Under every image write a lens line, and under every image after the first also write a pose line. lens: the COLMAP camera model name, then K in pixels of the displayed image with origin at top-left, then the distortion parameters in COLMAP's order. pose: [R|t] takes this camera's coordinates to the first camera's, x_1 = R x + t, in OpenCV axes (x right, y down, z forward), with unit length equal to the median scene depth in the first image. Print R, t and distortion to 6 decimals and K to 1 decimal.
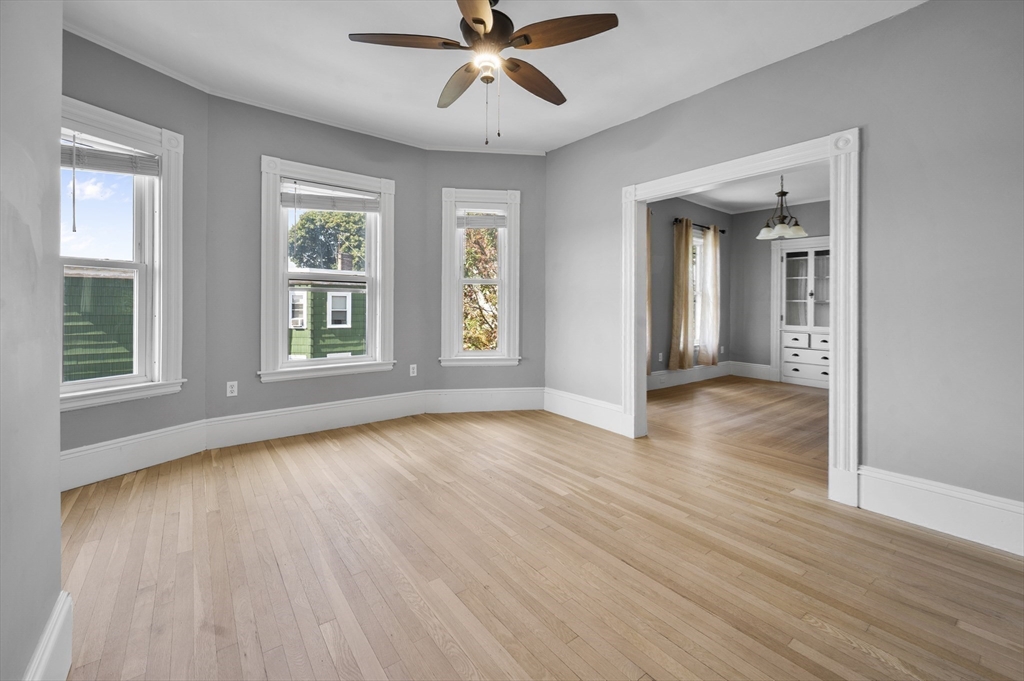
lens RADIAL K [[424.7, 0, 525.4], [0, 424.7, 304.5], [0, 0, 1]] dist [0.007358, 0.000015]
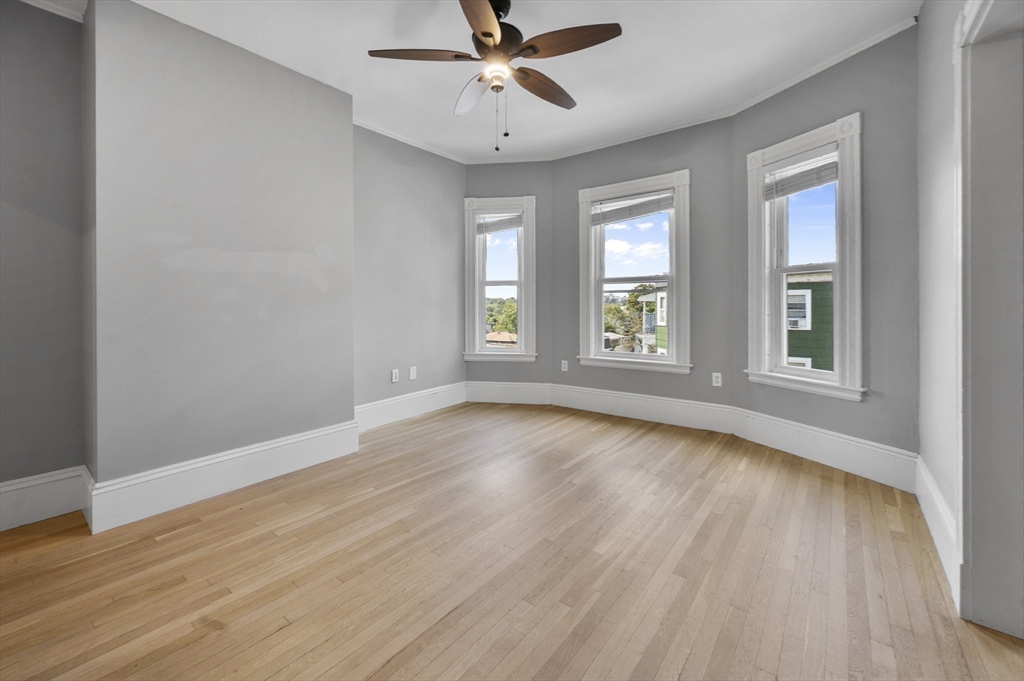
lens RADIAL K [[420.7, 0, 516.4], [0, 420.7, 302.9], [0, 0, 1]] dist [-0.016463, -0.000120]
pose [[0.236715, -0.015487, -0.971456, 0.701266], [0.006546, 0.999876, -0.014345, 0.014629], [0.971557, -0.002963, 0.236787, 0.615093]]
